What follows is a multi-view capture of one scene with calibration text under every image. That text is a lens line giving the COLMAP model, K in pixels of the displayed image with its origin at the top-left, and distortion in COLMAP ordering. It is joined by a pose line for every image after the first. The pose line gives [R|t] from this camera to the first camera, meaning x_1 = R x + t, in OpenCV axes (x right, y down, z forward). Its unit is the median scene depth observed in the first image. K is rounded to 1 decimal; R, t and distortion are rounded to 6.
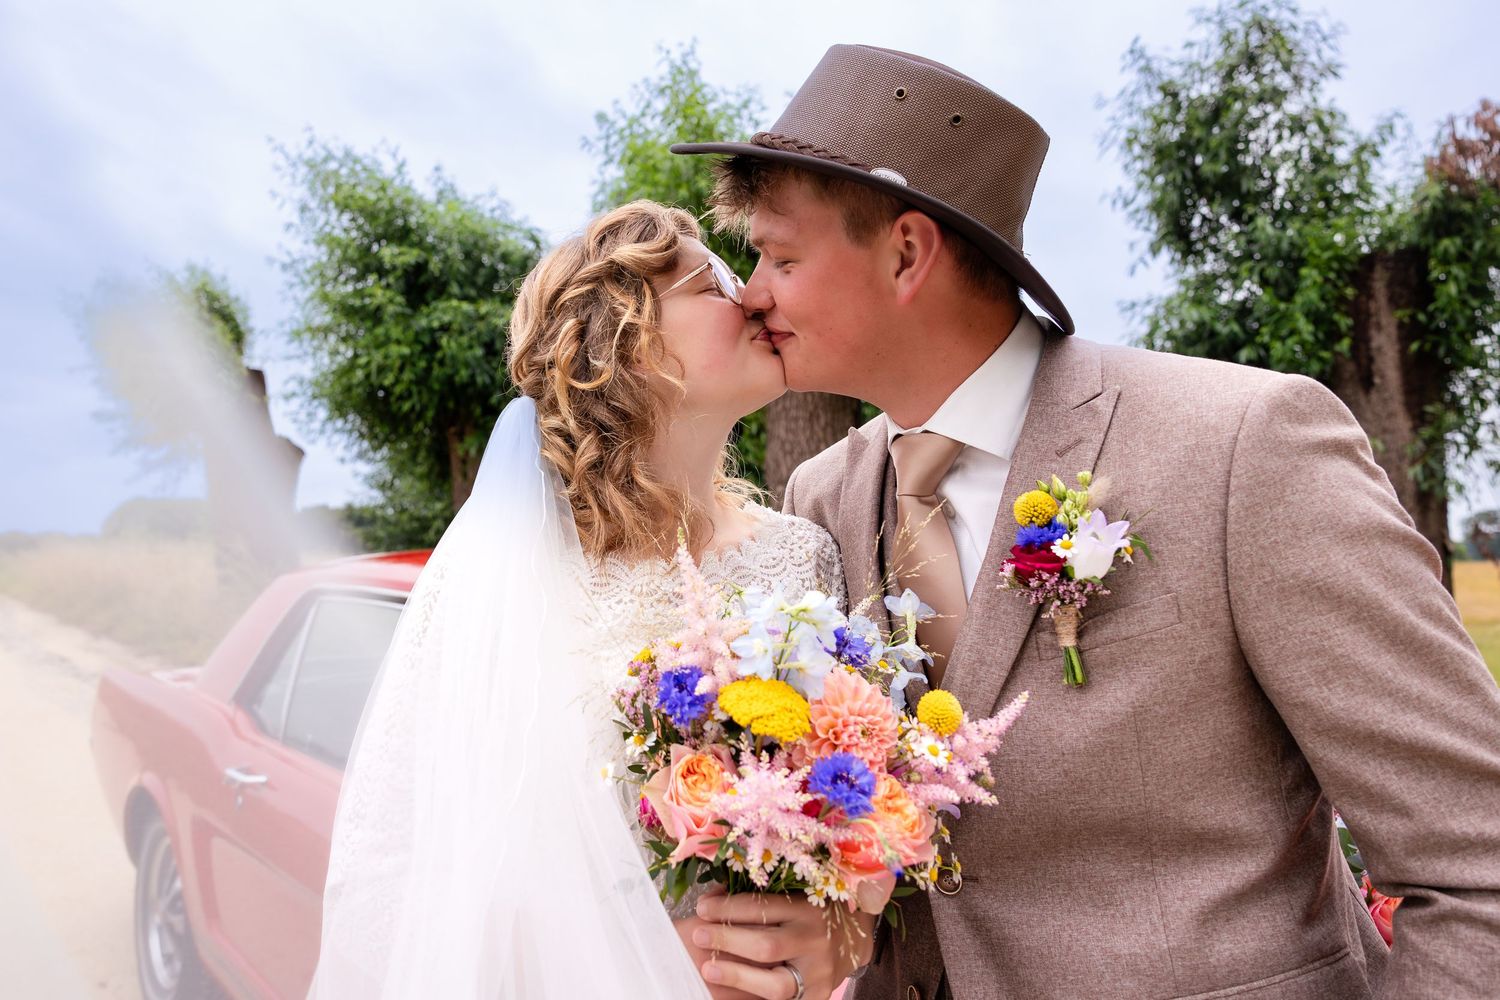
lens RADIAL K [[1382.0, 0, 749.8], [0, 1382.0, 486.4], [0, 0, 1]] dist [-0.089811, 0.000000]
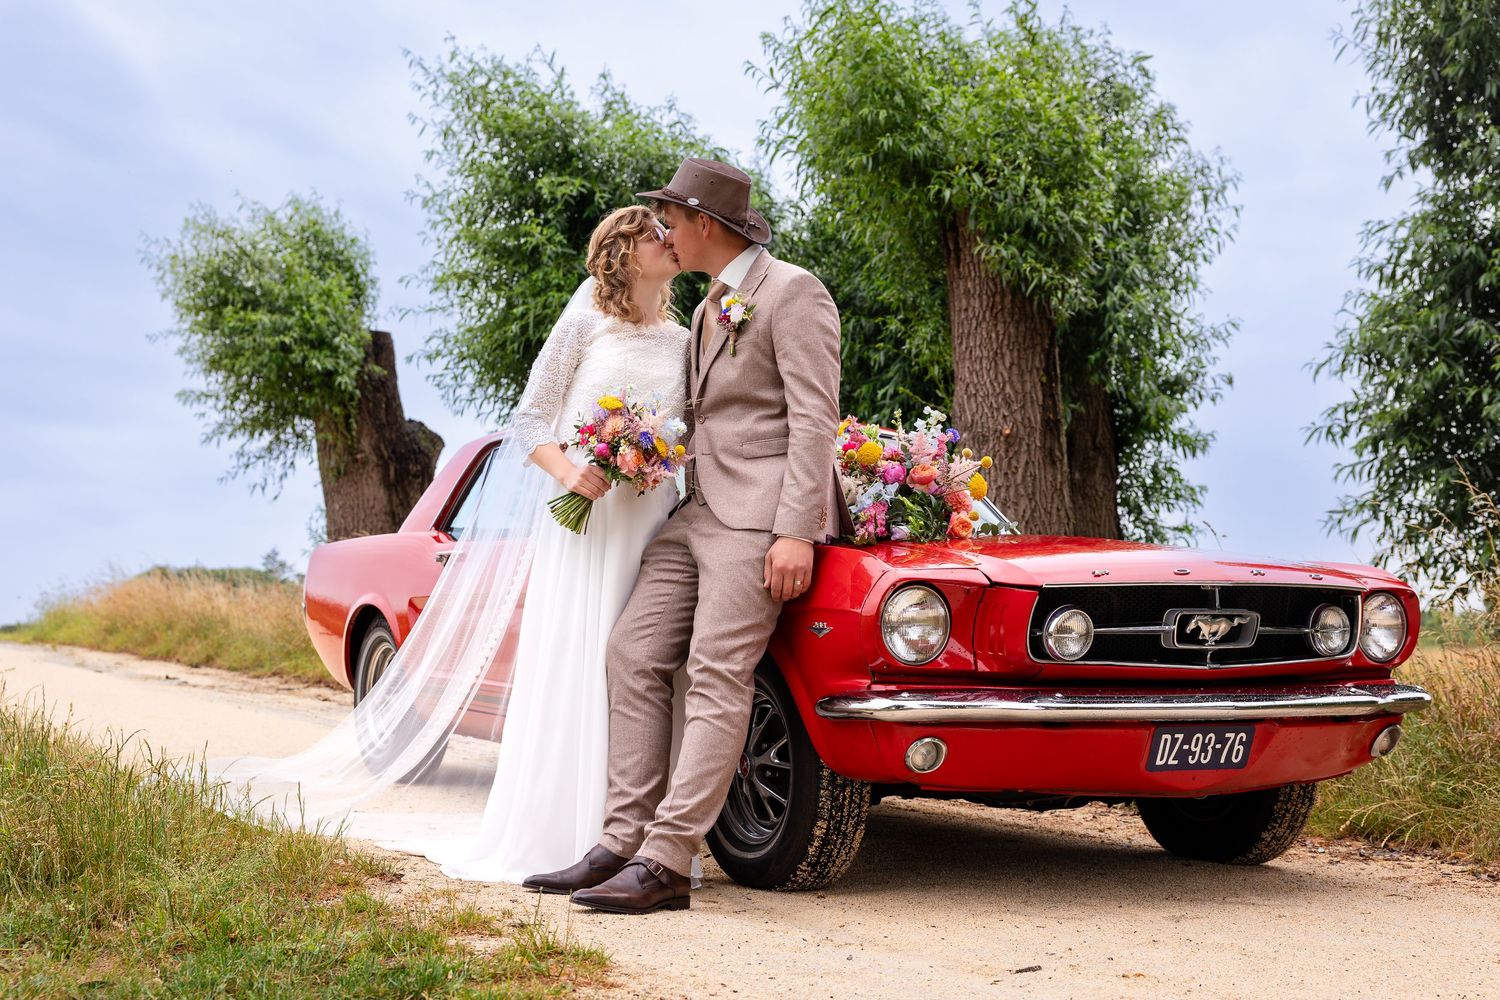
lens RADIAL K [[1875.1, 0, 752.1], [0, 1875.1, 505.8], [0, 0, 1]] dist [-0.087494, 0.000000]
pose [[0.988677, -0.005547, -0.149957, 0.030402], [0.007354, 0.999907, 0.011494, 0.014783], [0.149879, -0.012466, 0.988626, -0.112342]]
